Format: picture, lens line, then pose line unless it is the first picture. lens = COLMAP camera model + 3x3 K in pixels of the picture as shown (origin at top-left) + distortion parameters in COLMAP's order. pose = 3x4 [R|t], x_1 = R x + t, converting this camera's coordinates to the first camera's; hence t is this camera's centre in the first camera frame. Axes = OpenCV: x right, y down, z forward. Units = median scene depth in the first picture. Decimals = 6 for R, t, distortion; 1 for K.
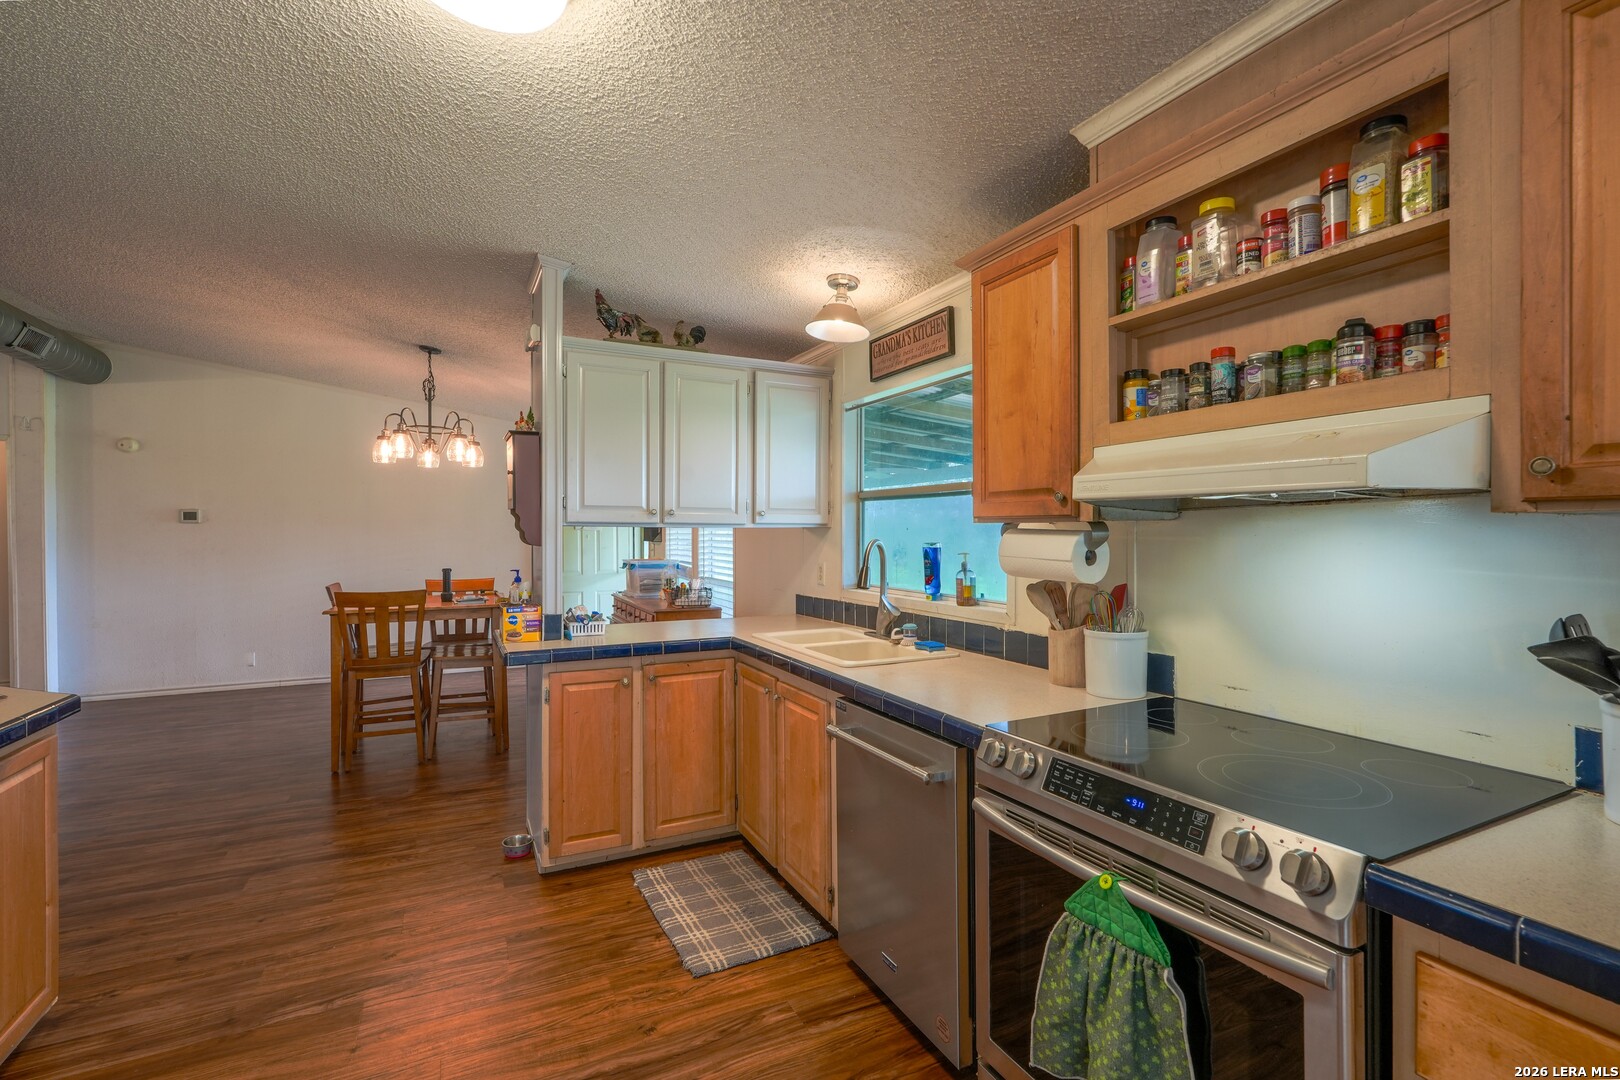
lens RADIAL K [[753.9, 0, 813.9], [0, 753.9, 535.8], [0, 0, 1]] dist [0.000323, 0.008494]
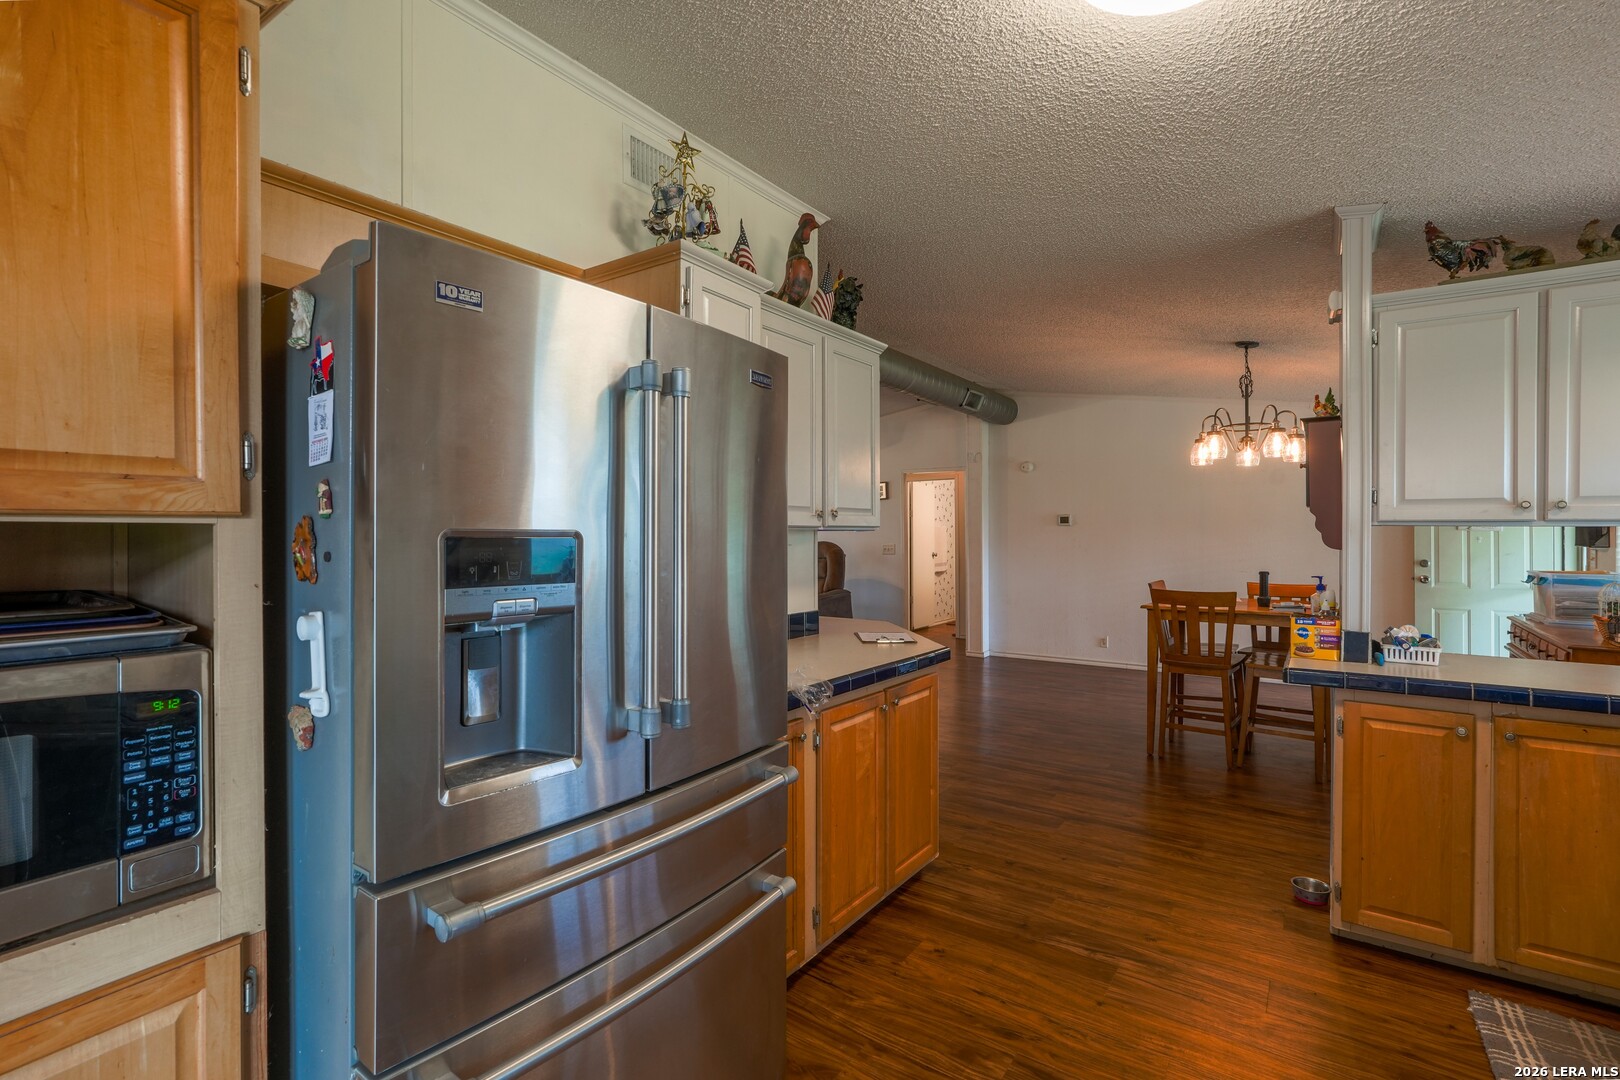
lens RADIAL K [[753.9, 0, 813.9], [0, 753.9, 535.8], [0, 0, 1]] dist [0.000323, 0.008494]
pose [[0.481366, 0.003645, -0.876512, 0.092320], [-0.004622, 0.999988, 0.001620, -0.000537], [0.876507, 0.003272, 0.481377, 0.063818]]
